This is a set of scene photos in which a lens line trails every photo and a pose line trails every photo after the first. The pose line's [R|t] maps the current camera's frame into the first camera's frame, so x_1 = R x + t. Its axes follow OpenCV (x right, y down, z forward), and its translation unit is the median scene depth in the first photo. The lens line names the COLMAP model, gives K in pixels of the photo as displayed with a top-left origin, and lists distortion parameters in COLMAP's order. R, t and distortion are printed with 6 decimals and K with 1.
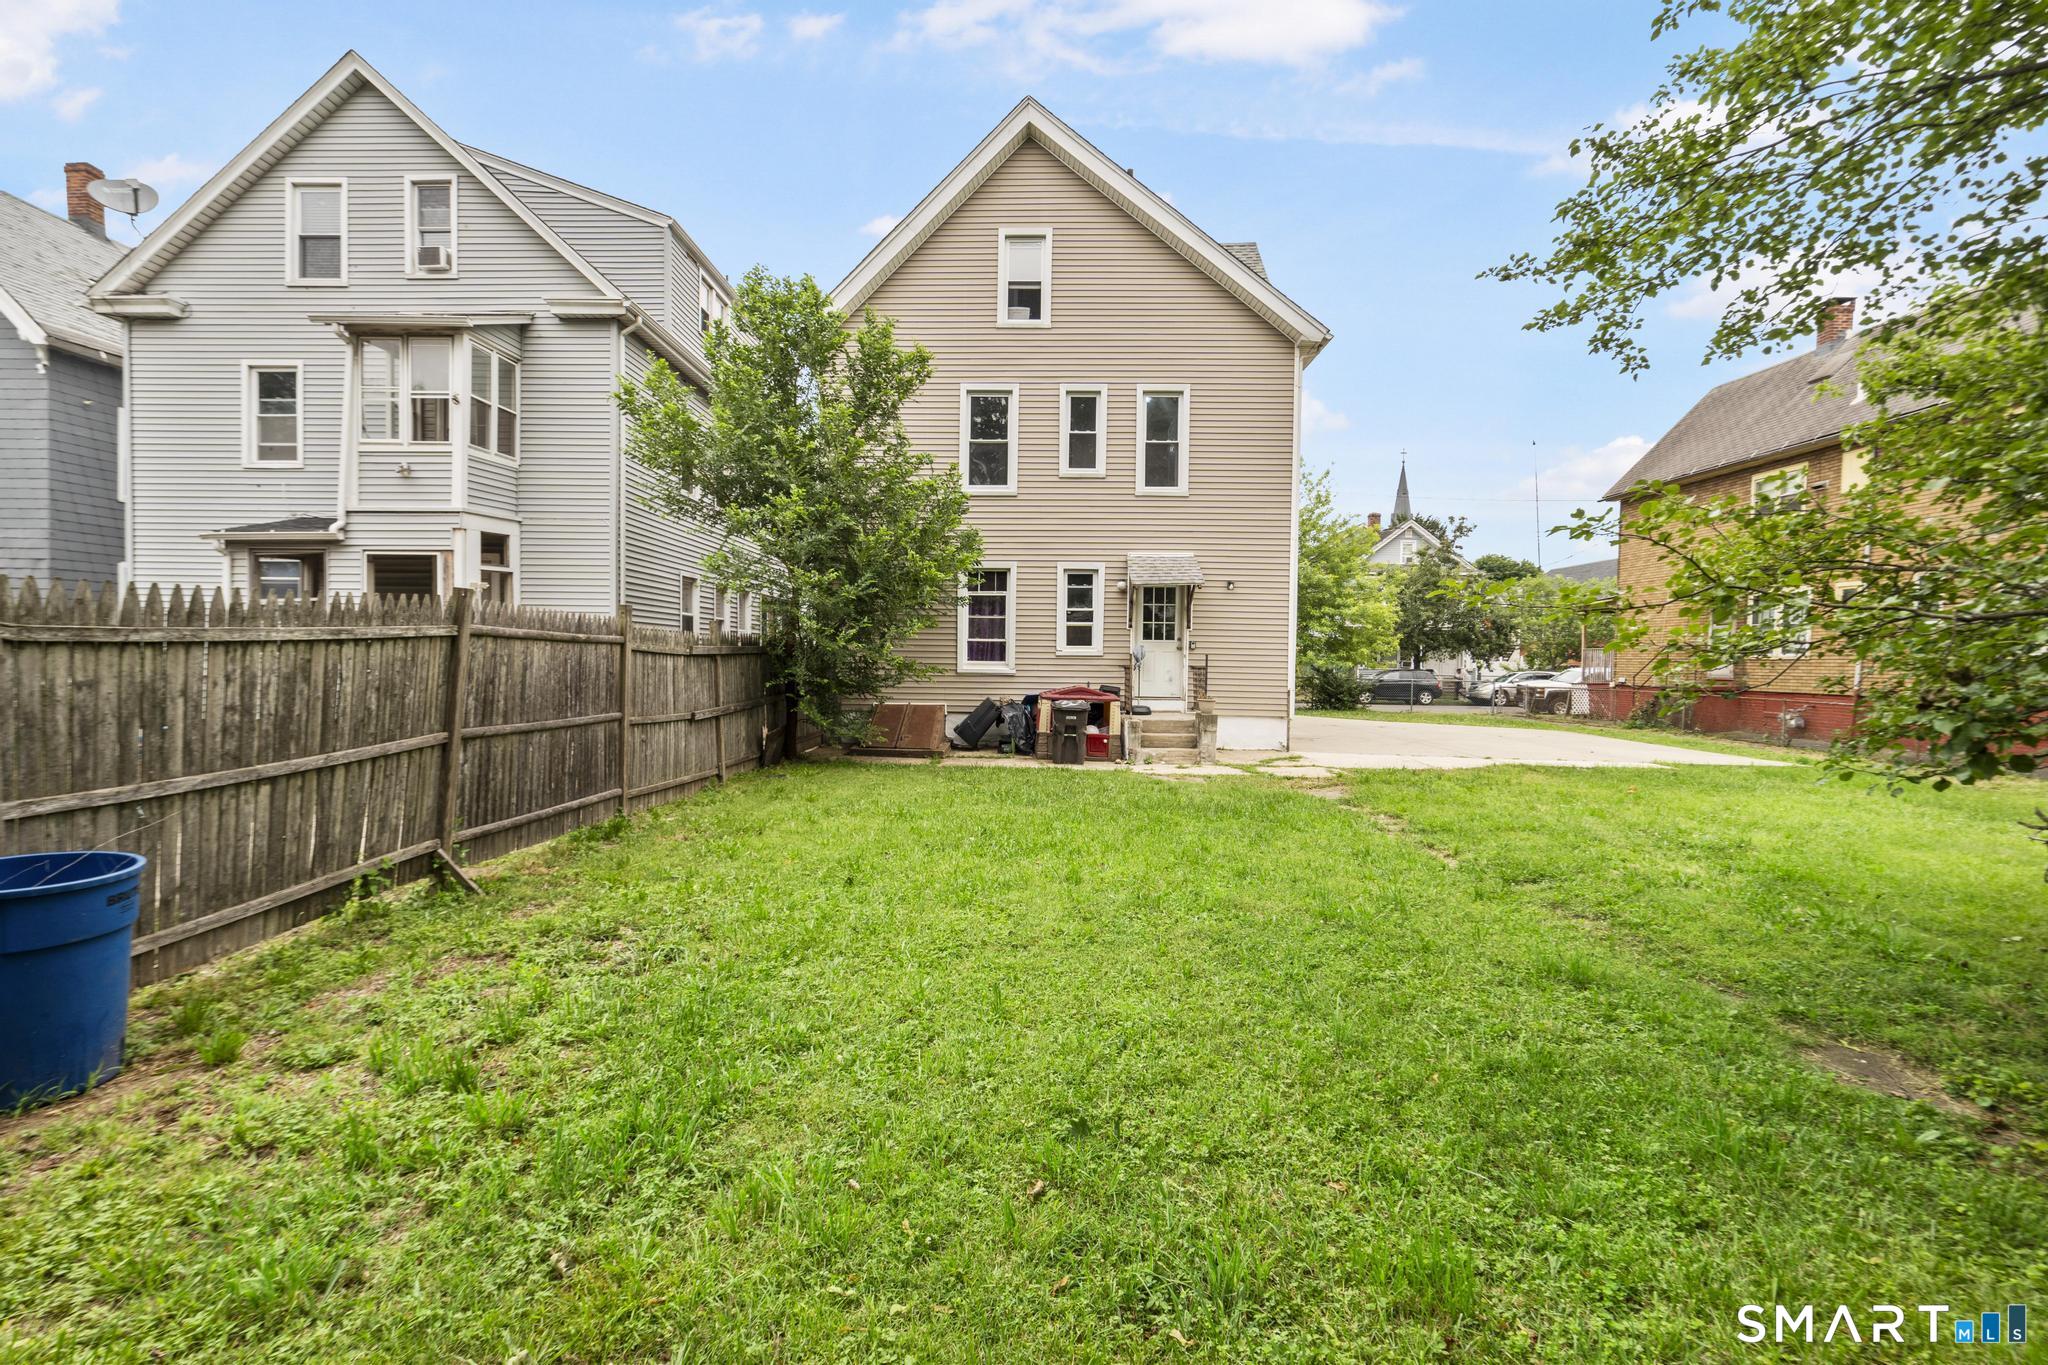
lens RADIAL K [[930.5, 0, 1025.2], [0, 930.5, 677.9], [0, 0, 1]] dist [-0.000242, 0.001972]
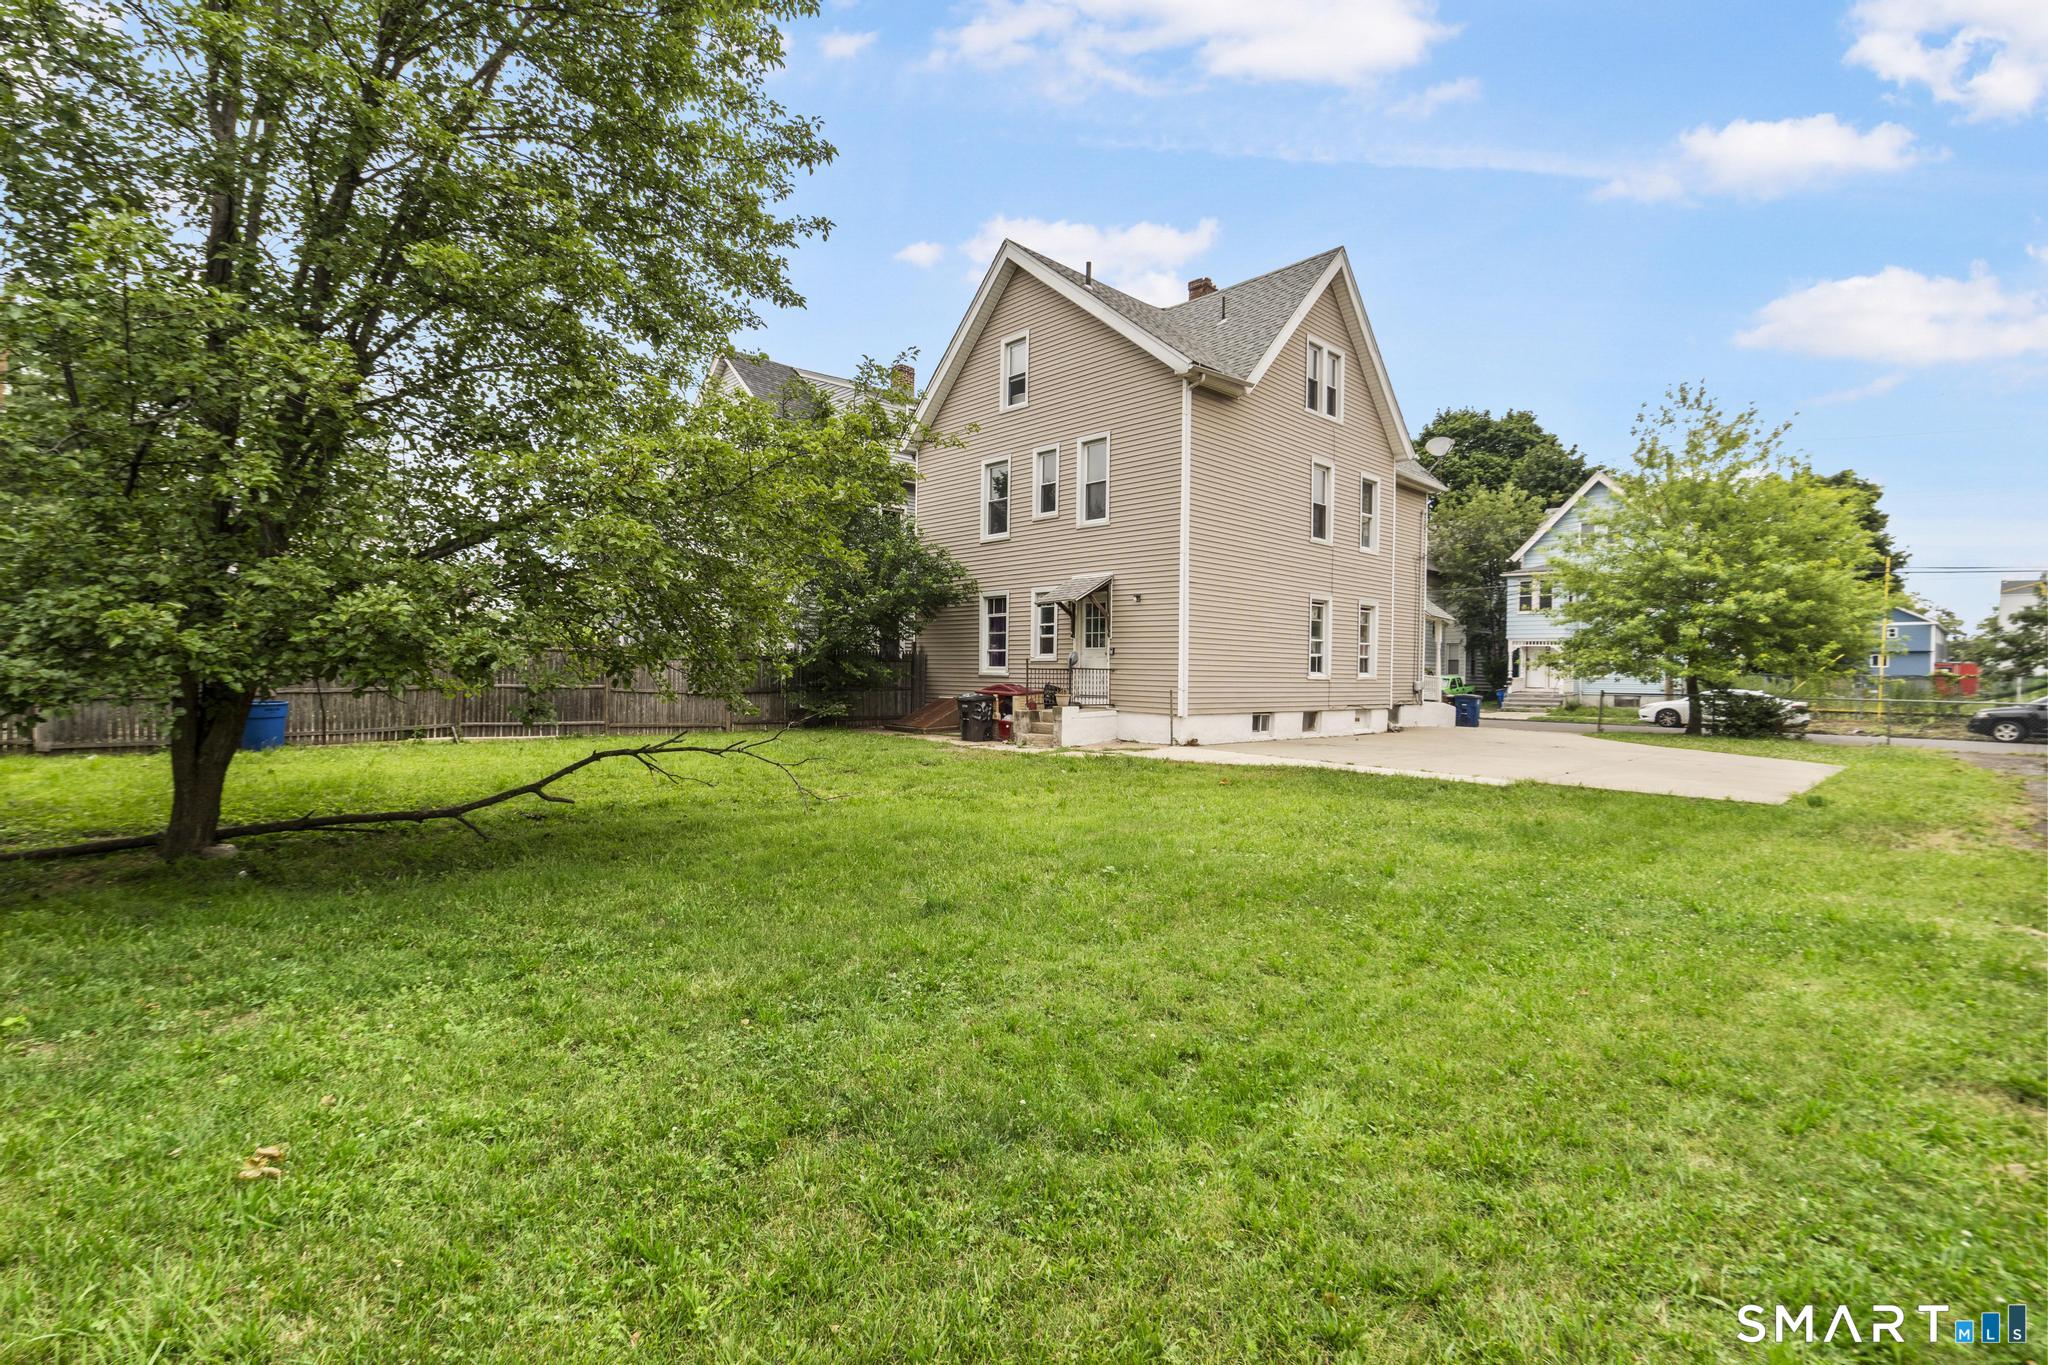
lens RADIAL K [[930.5, 0, 1024.7], [0, 930.5, 679.2], [0, 0, 1]] dist [-0.000242, 0.001972]
pose [[0.702580, 0.003697, -0.711595, 0.930925], [-0.020654, 0.999671, -0.015199, 0.019958], [0.711305, 0.025376, 0.702426, 0.101944]]
